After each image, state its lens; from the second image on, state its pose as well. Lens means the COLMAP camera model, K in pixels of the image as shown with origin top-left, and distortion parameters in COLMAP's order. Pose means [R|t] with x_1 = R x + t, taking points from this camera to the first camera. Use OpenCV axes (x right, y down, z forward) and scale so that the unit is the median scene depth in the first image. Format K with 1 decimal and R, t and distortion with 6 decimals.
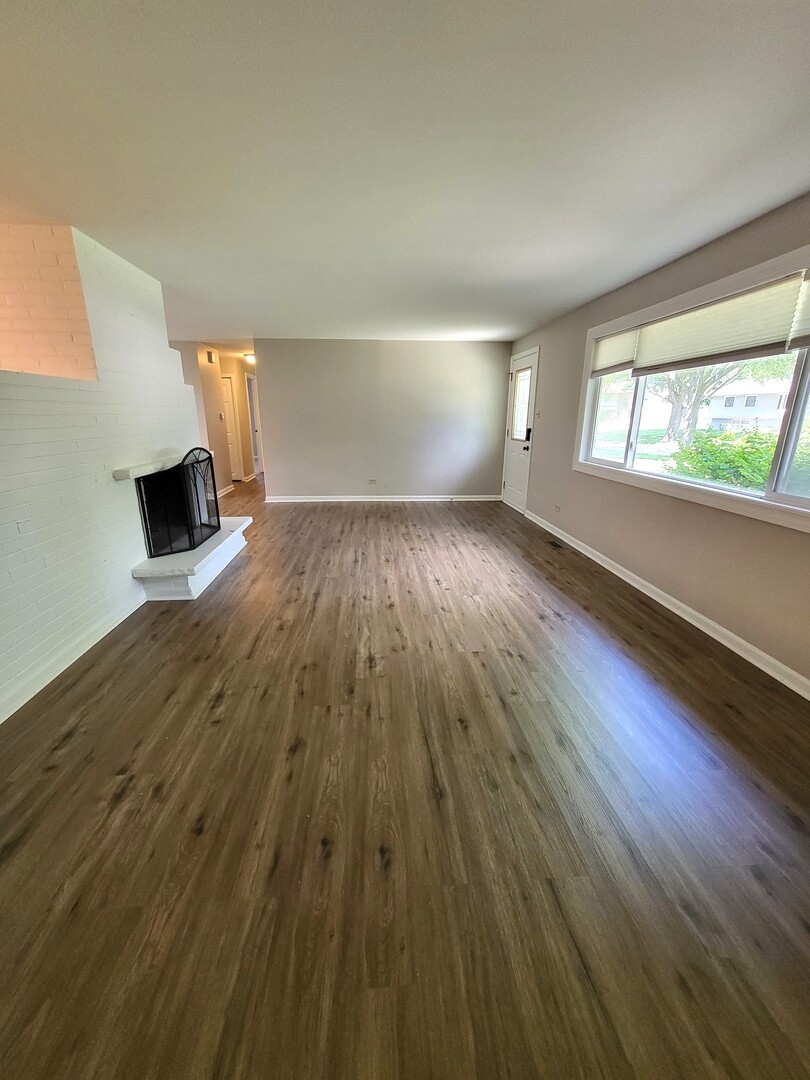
lens RADIAL K [[425.9, 0, 410.2], [0, 425.9, 535.6], [0, 0, 1]] dist [0.008099, -0.002653]
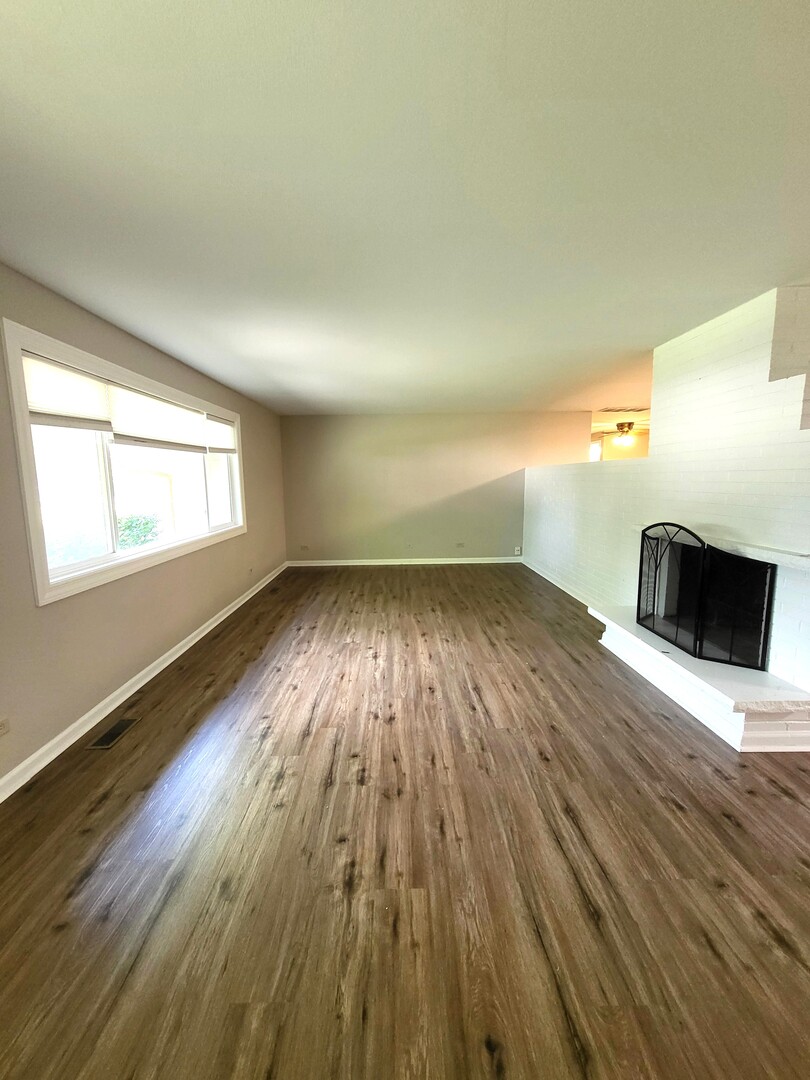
lens RADIAL K [[425.9, 0, 402.4], [0, 425.9, 535.3], [0, 0, 1]] dist [0.008099, -0.002653]
pose [[-0.997030, 0.001250, 0.077000, -0.066036], [0.031914, 0.916676, 0.398354, -0.496083], [-0.070086, 0.399629, -0.913994, 1.693573]]
